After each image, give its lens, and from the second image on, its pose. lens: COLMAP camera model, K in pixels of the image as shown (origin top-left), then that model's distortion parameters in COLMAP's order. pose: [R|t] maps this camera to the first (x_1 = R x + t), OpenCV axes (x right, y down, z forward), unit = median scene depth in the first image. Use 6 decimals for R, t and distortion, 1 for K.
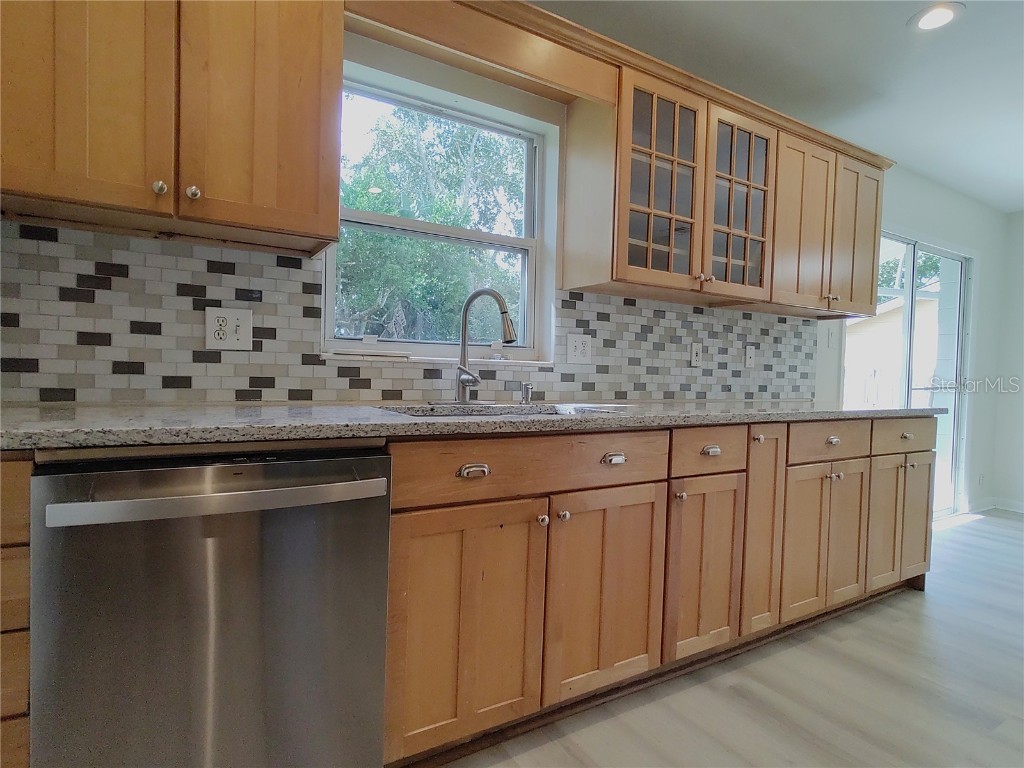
lens RADIAL K [[598.8, 0, 537.4], [0, 598.8, 367.0], [0, 0, 1]] dist [0.002876, 0.000941]
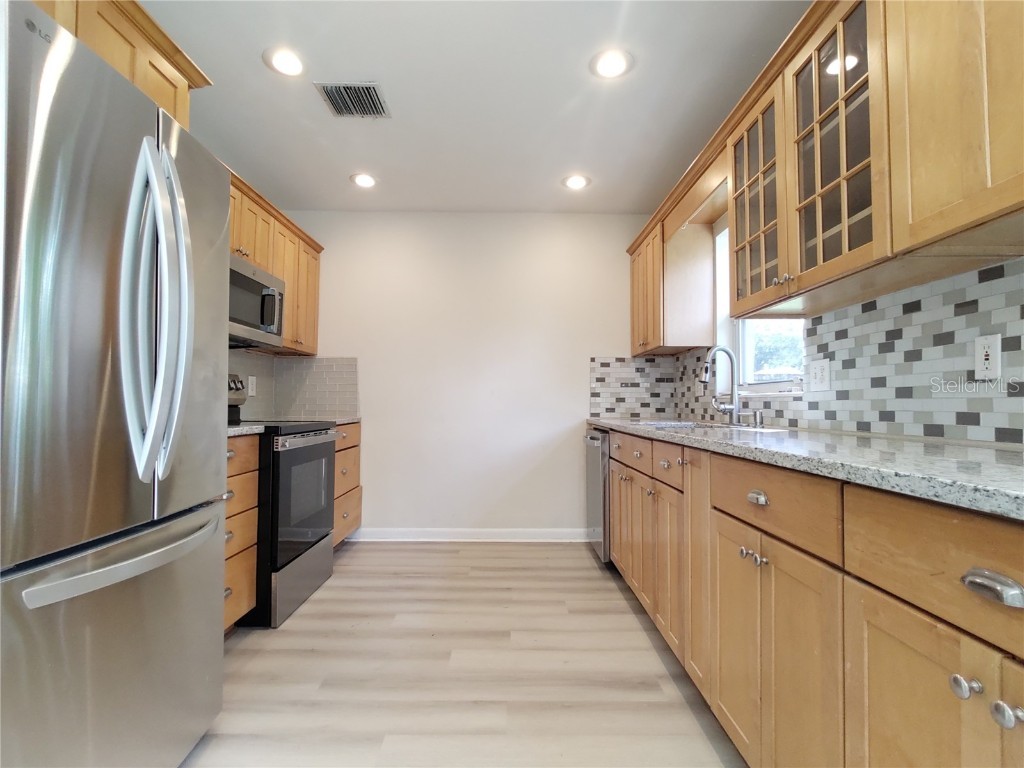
lens RADIAL K [[516.1, 0, 511.4], [0, 516.1, 387.9], [0, 0, 1]] dist [-0.000464, 0.000514]
pose [[-0.550643, -0.061112, -0.832501, 0.937827], [-0.018728, 0.997970, -0.060872, 0.045024], [0.834531, -0.017927, -0.550669, 0.958726]]
